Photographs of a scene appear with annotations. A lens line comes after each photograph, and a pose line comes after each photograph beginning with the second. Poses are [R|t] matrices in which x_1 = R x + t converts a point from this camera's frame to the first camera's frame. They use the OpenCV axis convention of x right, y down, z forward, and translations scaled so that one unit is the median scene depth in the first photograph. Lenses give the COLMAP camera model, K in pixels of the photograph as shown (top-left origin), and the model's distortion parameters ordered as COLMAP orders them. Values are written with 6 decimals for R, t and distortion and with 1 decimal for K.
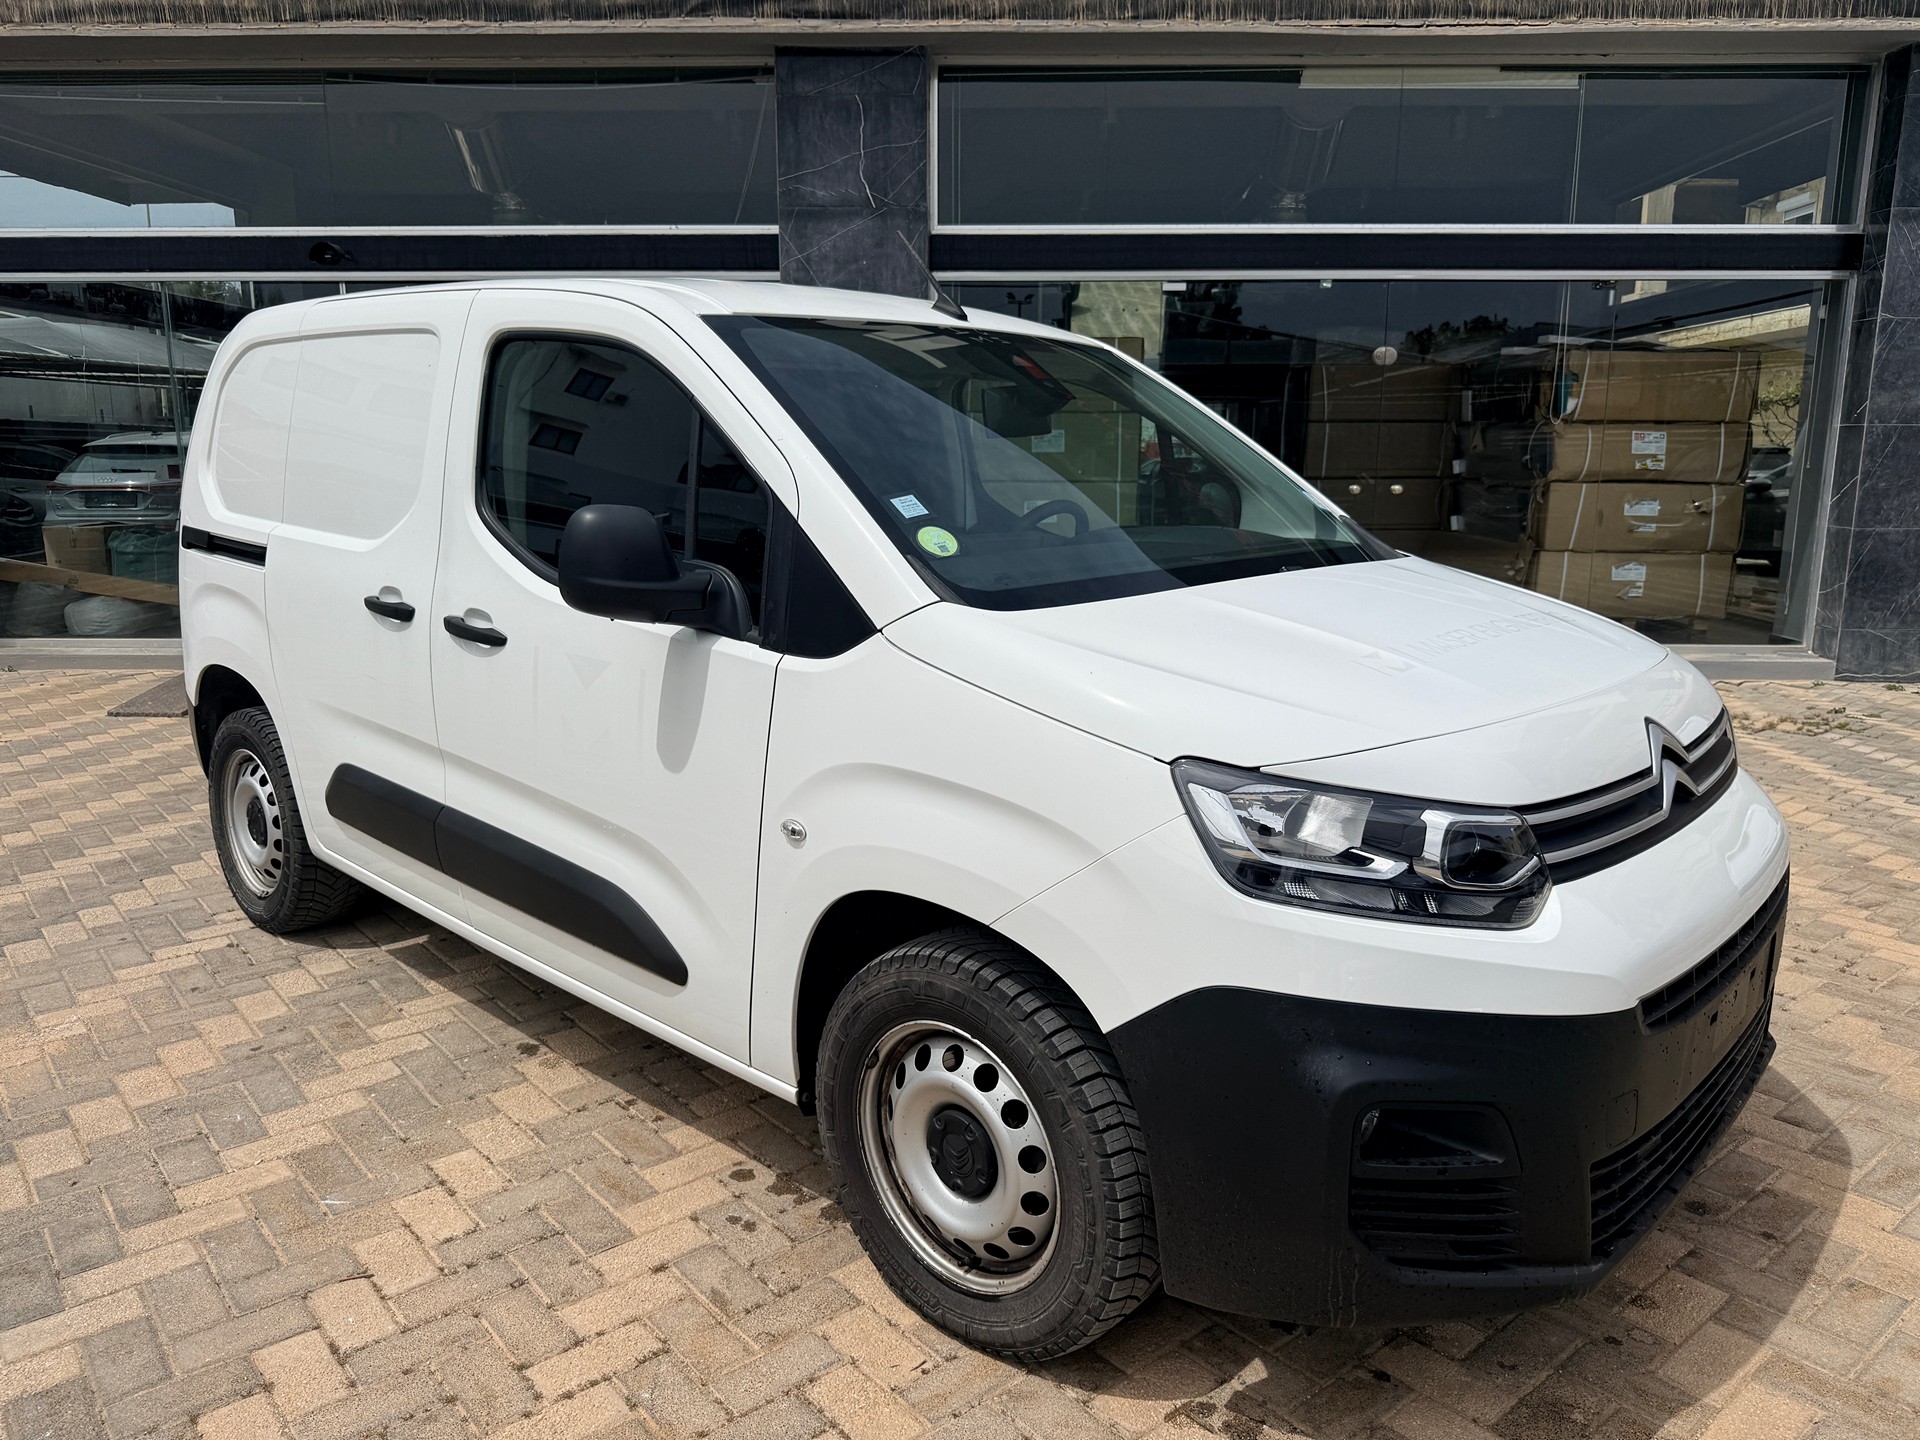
lens RADIAL K [[1363.7, 0, 956.9], [0, 1363.7, 721.9], [0, 0, 1]] dist [0.021856, -0.032104]
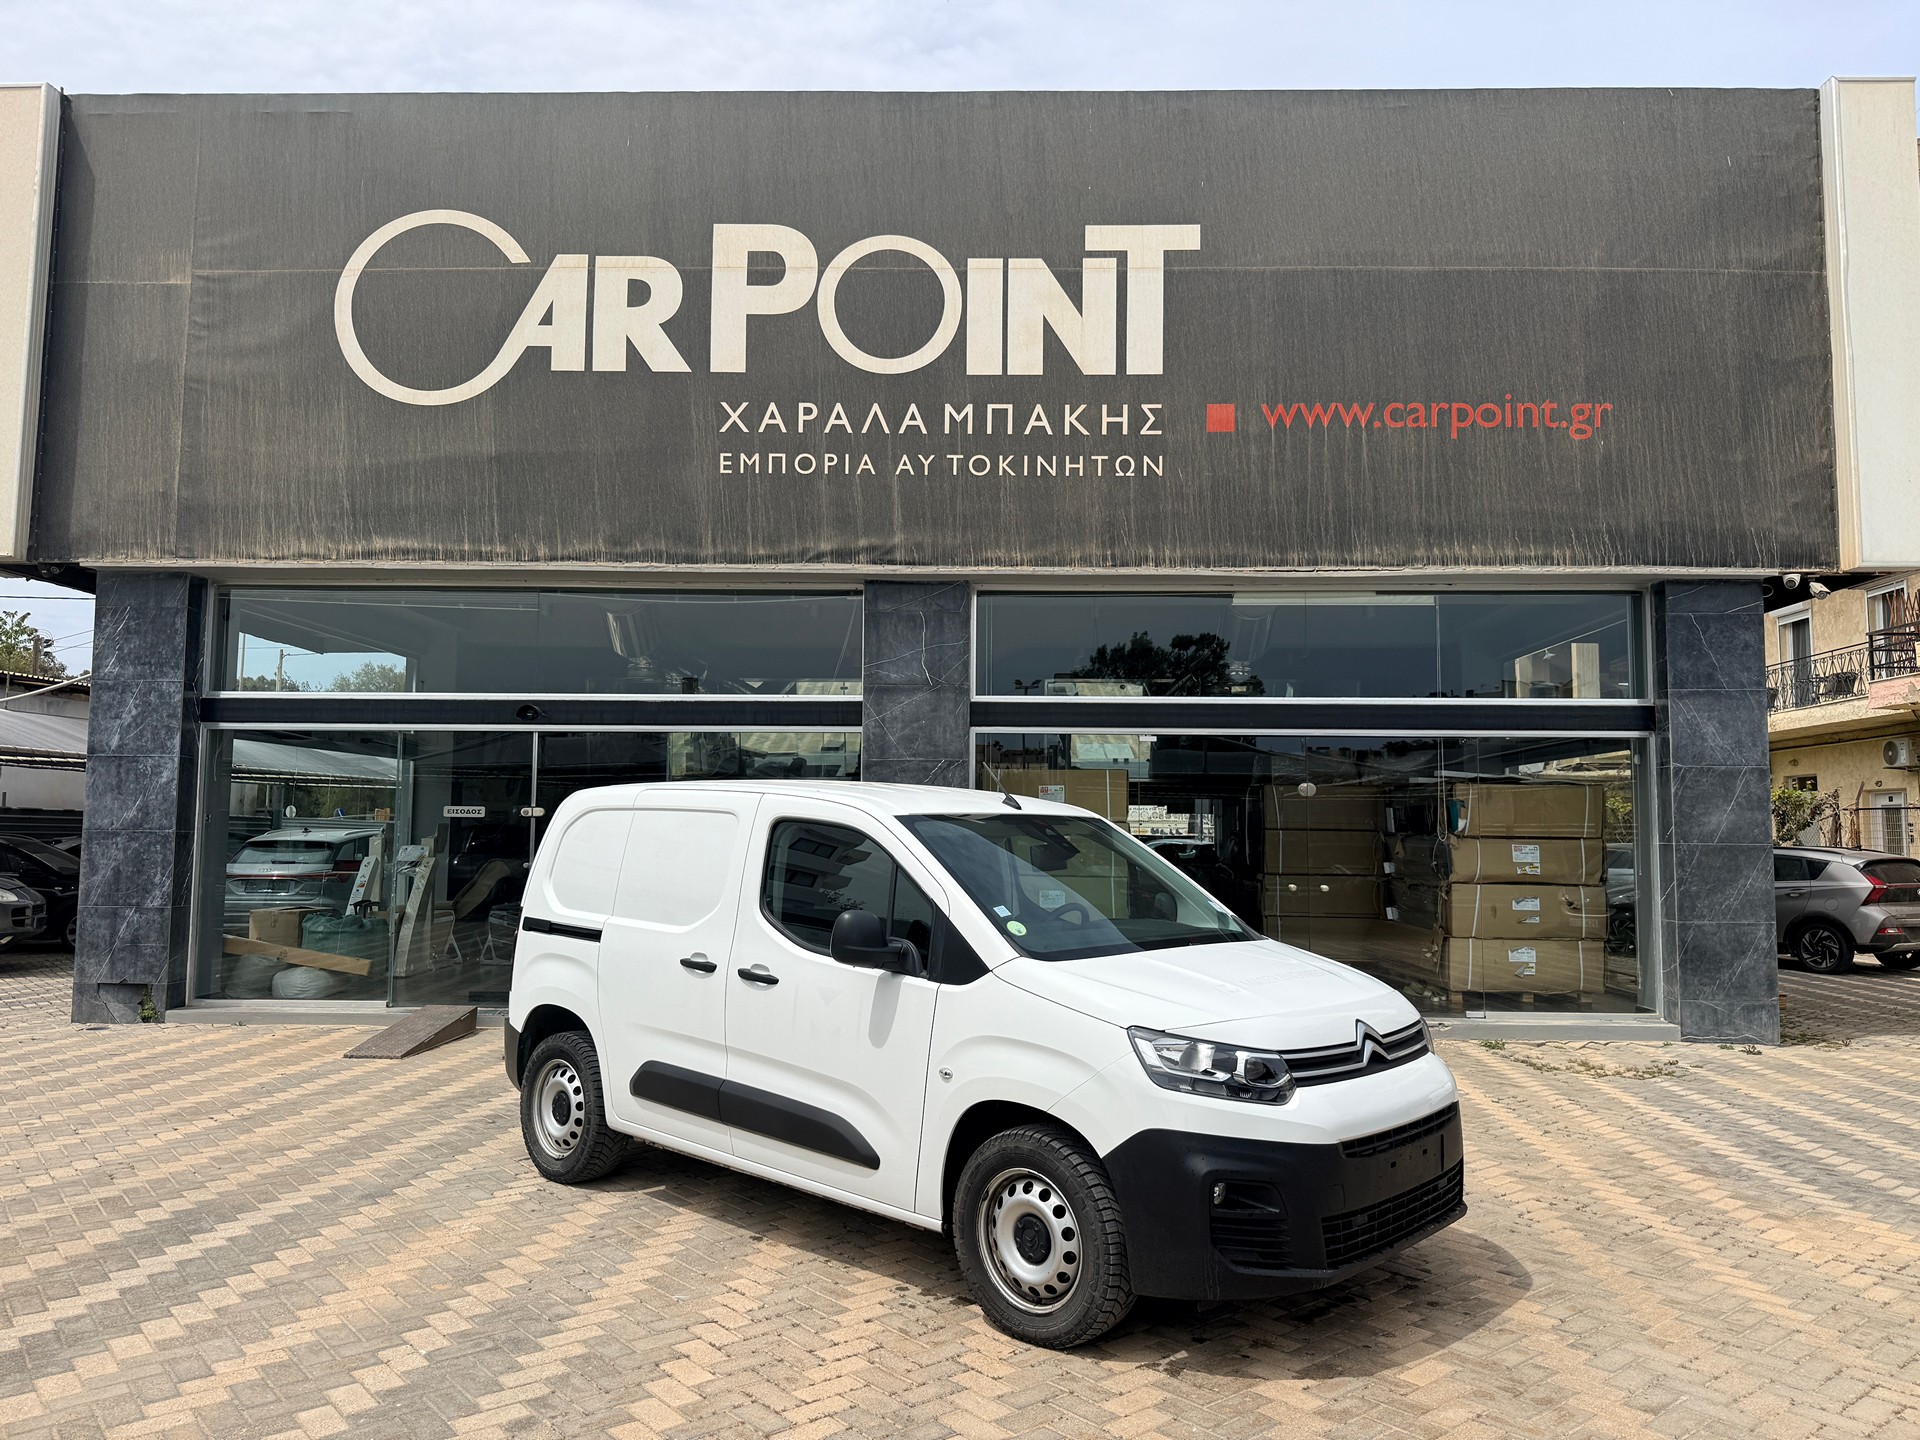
lens RADIAL K [[1362.1, 0, 960.0], [0, 1362.1, 720.0], [0, 0, 1]] dist [0.018382, -0.026982]
pose [[0.999981, 0.005919, -0.001413, -0.070320], [-0.006080, 0.961321, -0.275365, 0.091474], [-0.000271, 0.275368, 0.961339, -0.764057]]
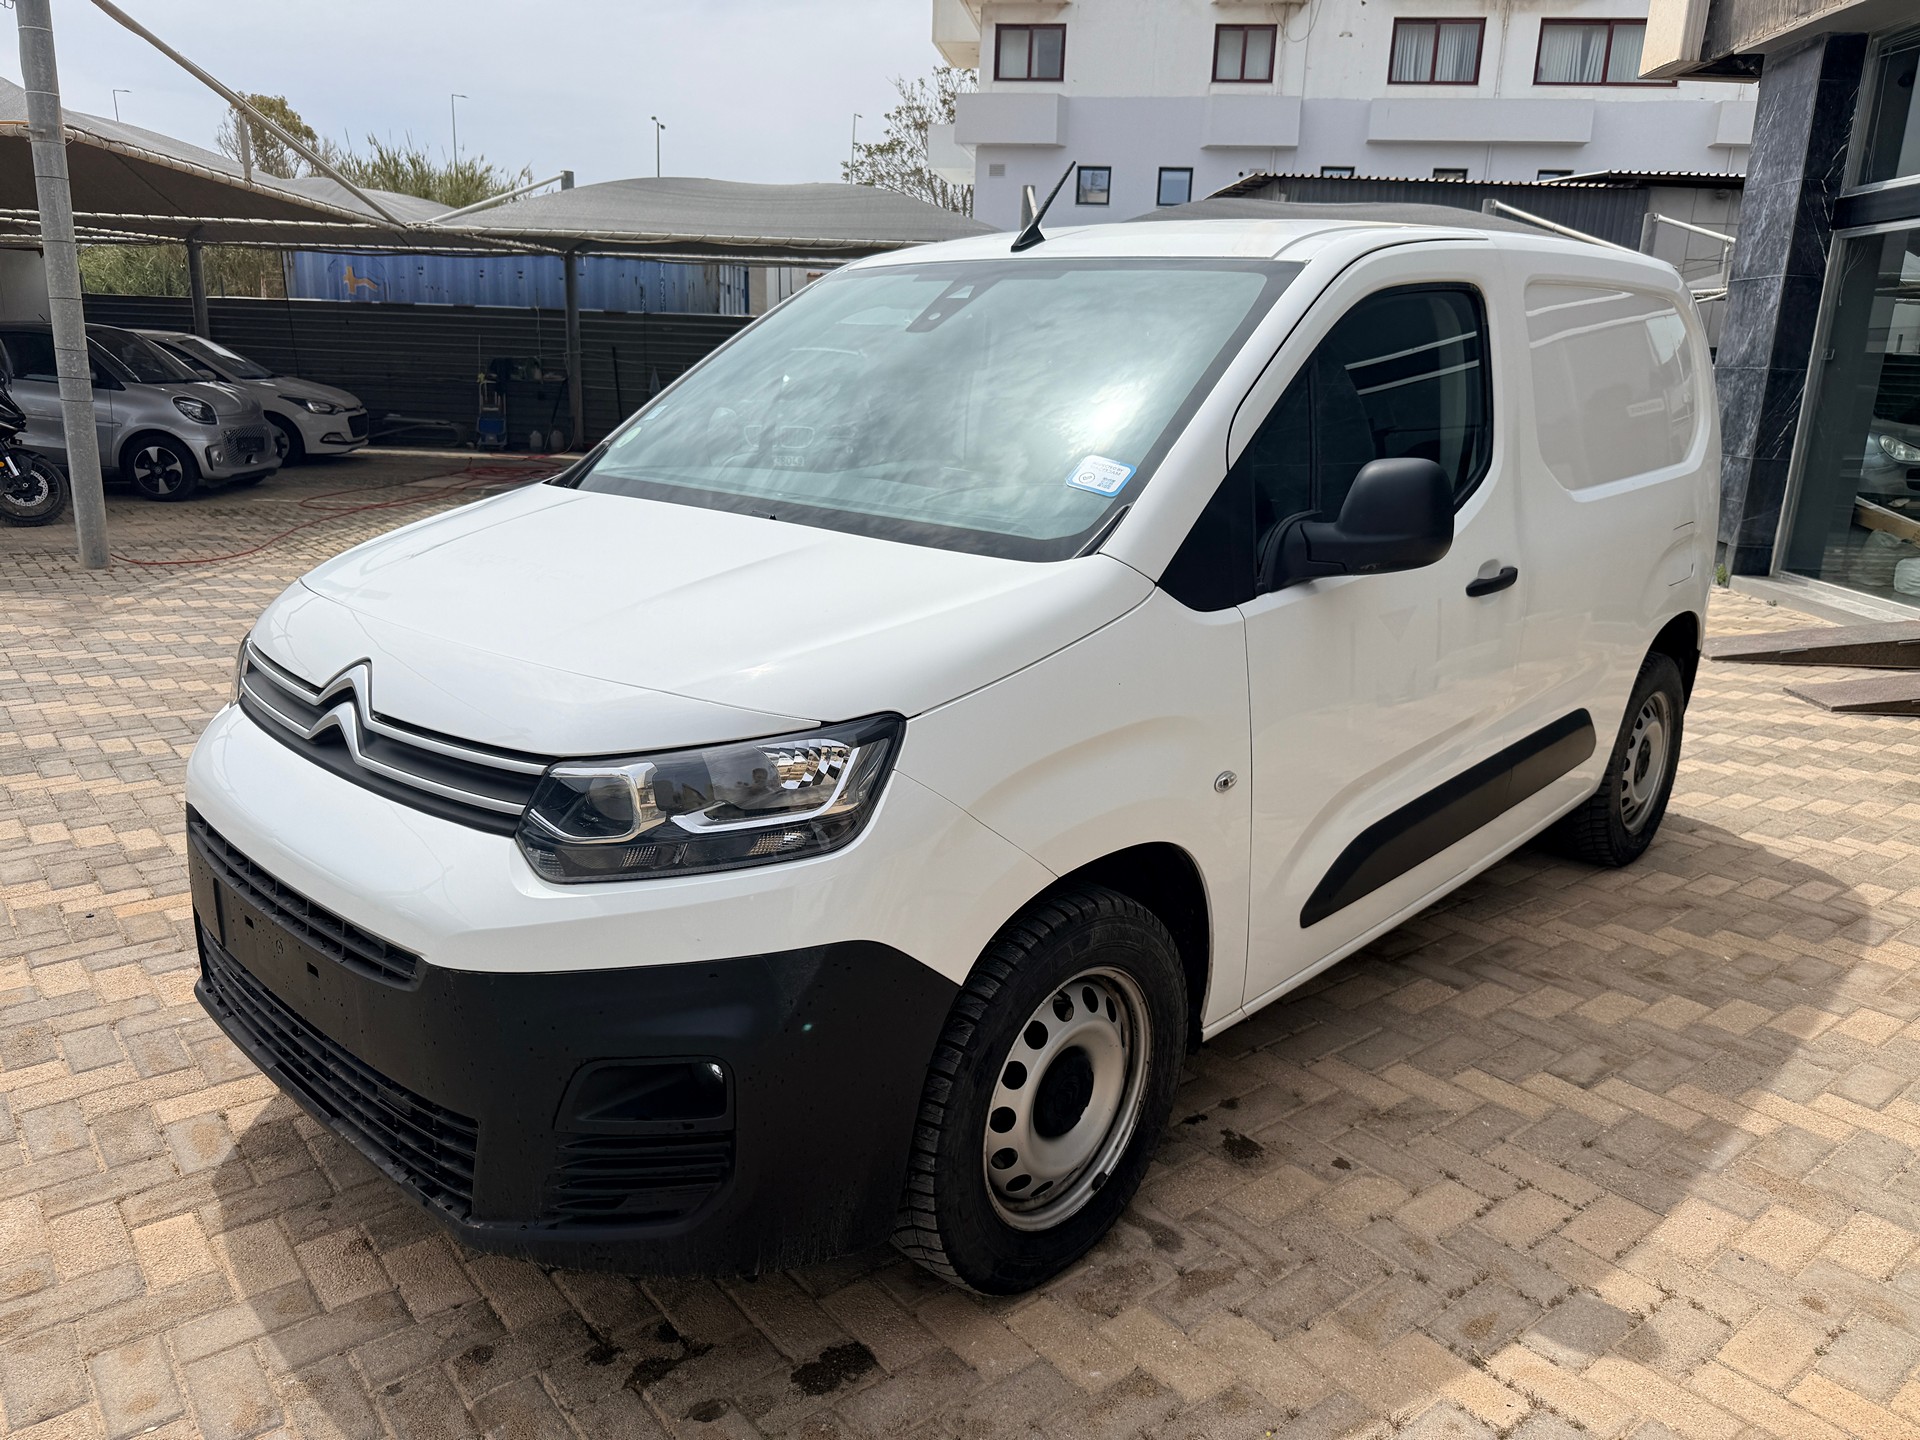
lens RADIAL K [[1362.1, 0, 960.0], [0, 1362.1, 720.0], [0, 0, 1]] dist [0.018382, -0.026982]
pose [[-0.008521, 0.258187, -0.966057, 0.964336], [-0.230437, 0.939583, 0.253144, -0.201197], [0.973050, 0.224773, 0.051490, 0.913391]]
